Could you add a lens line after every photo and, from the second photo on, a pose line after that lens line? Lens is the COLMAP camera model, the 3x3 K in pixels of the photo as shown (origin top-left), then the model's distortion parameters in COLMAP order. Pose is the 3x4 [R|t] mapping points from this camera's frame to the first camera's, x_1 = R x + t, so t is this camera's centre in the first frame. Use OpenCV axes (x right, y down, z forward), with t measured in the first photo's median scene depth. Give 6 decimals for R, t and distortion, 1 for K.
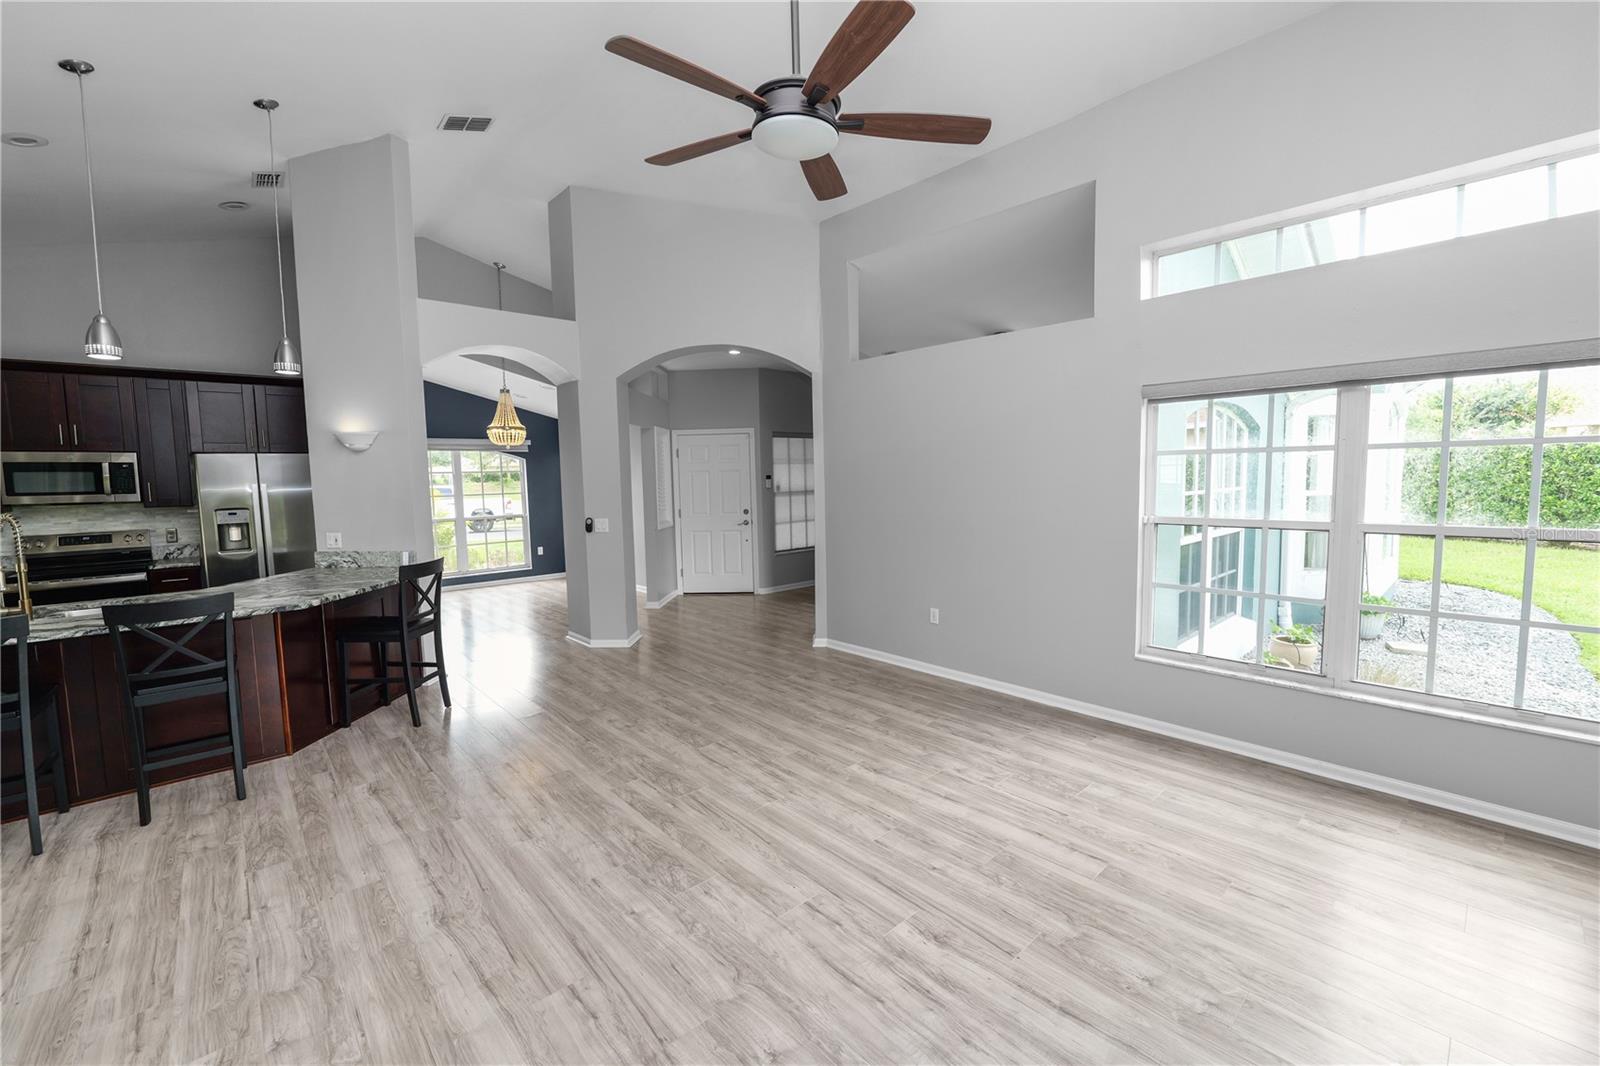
lens RADIAL K [[653.1, 0, 797.2], [0, 653.1, 528.1], [0, 0, 1]] dist [-0.011396, 0.000286]
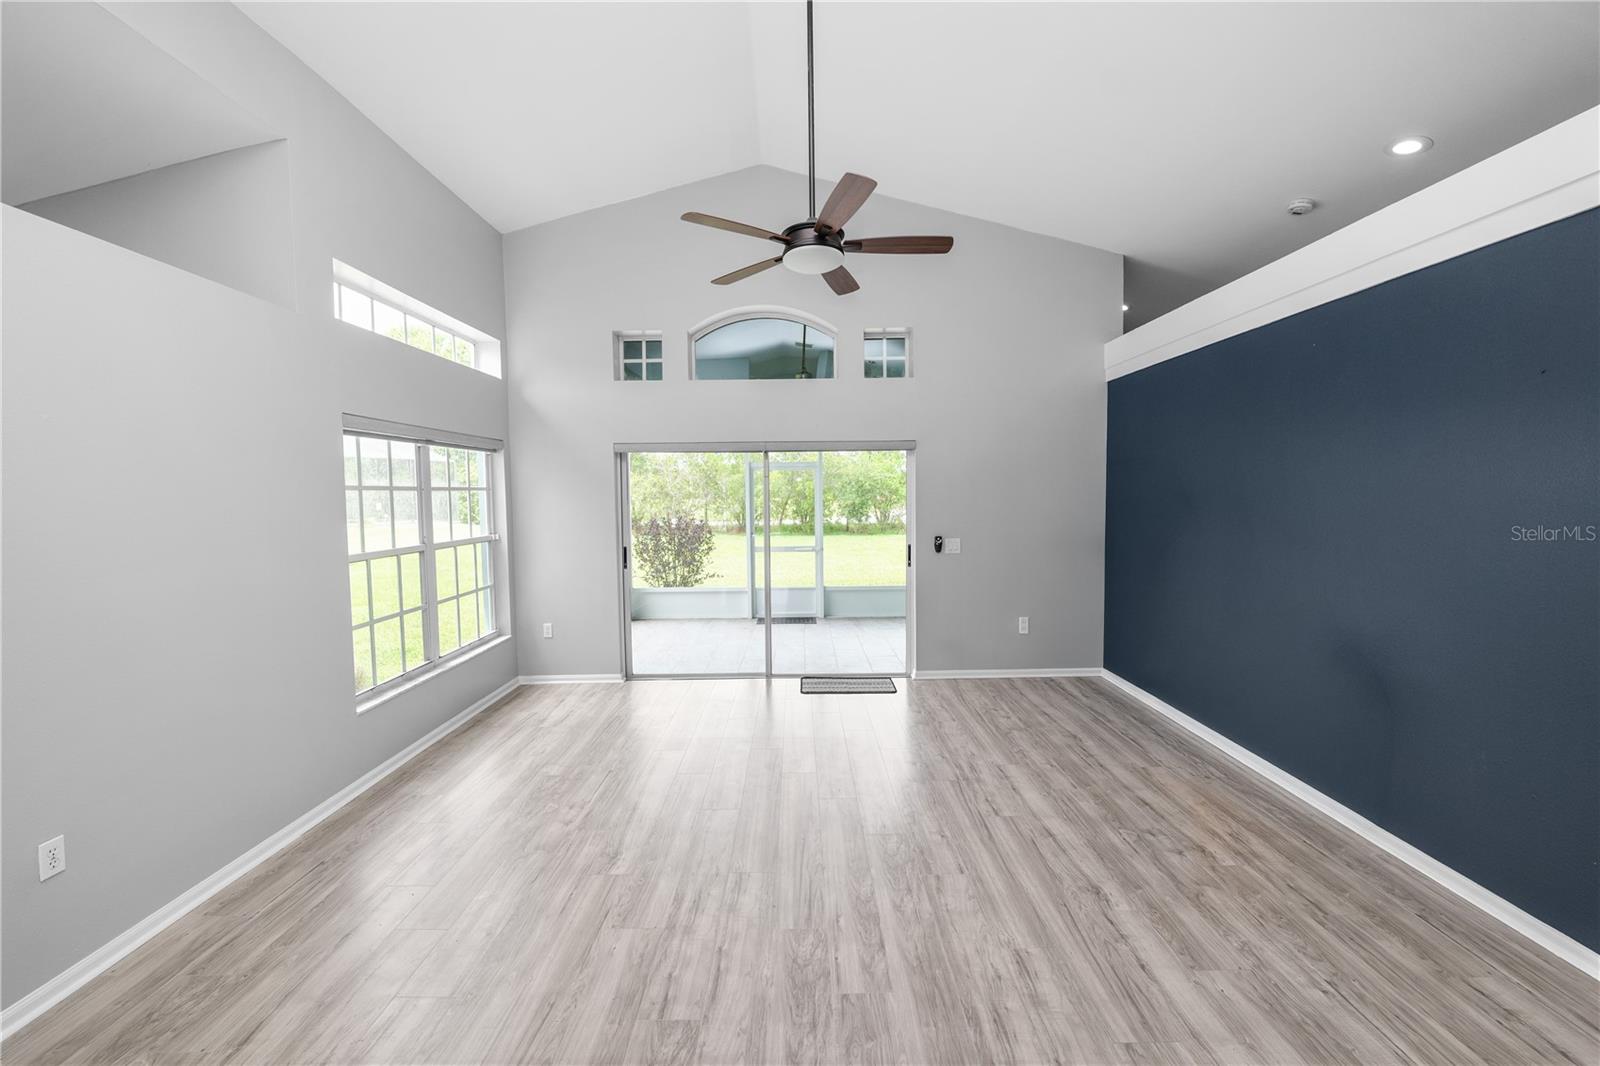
lens RADIAL K [[652.5, 0, 802.8], [0, 652.5, 532.4], [0, 0, 1]] dist [-0.013374, 0.000553]
pose [[-0.747644, -0.013275, 0.663968, -0.529731], [0.081160, 0.990479, 0.111191, -0.098604], [-0.659122, 0.137019, -0.739448, 1.219280]]
